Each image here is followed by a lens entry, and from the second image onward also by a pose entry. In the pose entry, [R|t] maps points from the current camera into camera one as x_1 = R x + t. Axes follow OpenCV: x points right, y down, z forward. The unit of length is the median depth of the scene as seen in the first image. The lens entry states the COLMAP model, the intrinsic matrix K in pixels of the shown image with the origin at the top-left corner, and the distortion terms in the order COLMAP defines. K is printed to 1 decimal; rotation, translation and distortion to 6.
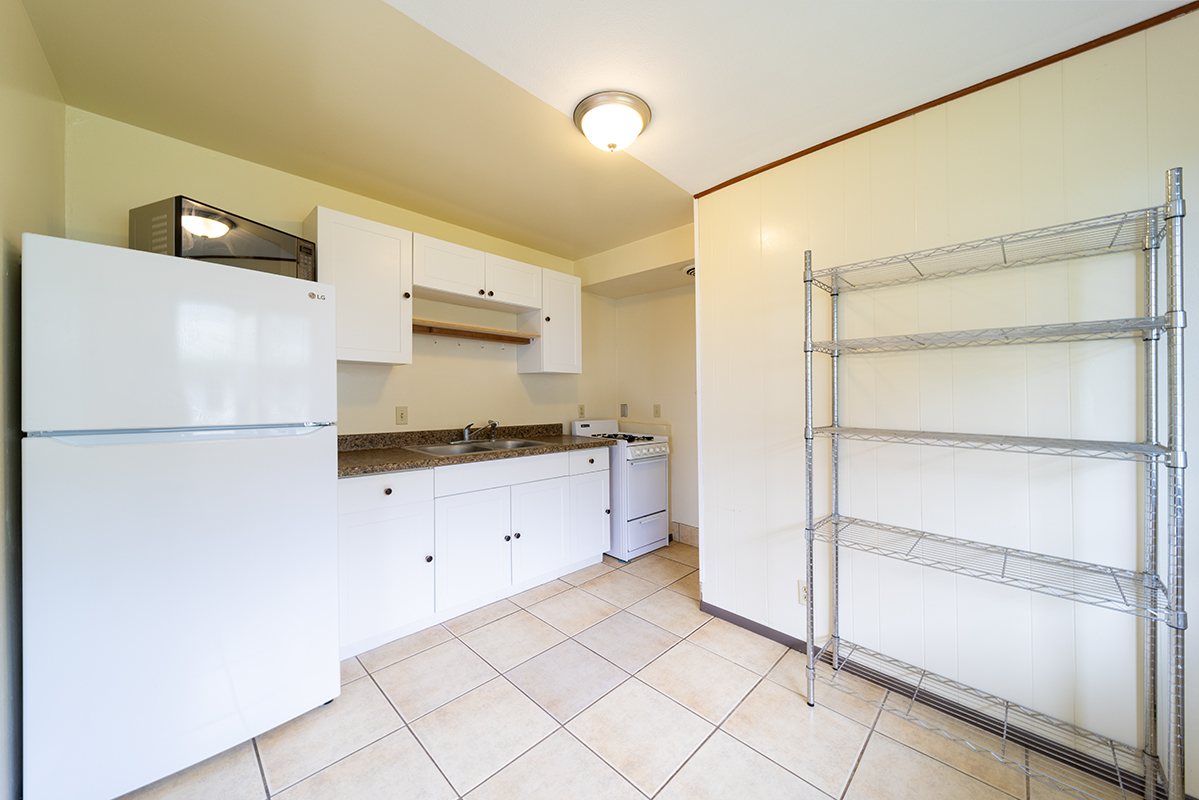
lens RADIAL K [[420.0, 0, 598.1], [0, 420.0, 393.2], [0, 0, 1]] dist [0.002053, -0.000684]
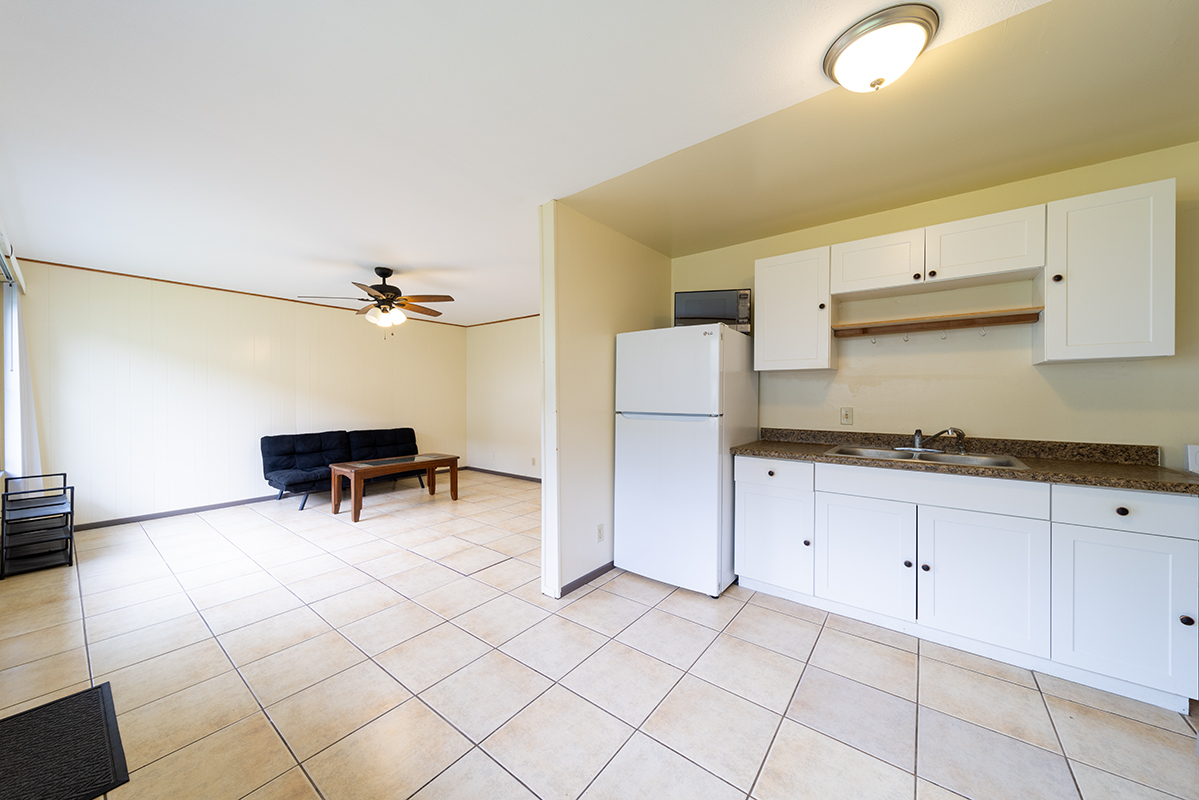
lens RADIAL K [[420.0, 0, 589.6], [0, 420.0, 398.7], [0, 0, 1]] dist [0.002053, -0.000684]
pose [[0.107978, -0.000574, -0.994153, 0.536045], [0.006017, 0.999982, 0.000076, 0.005414], [0.994135, -0.005990, 0.107980, 0.252774]]
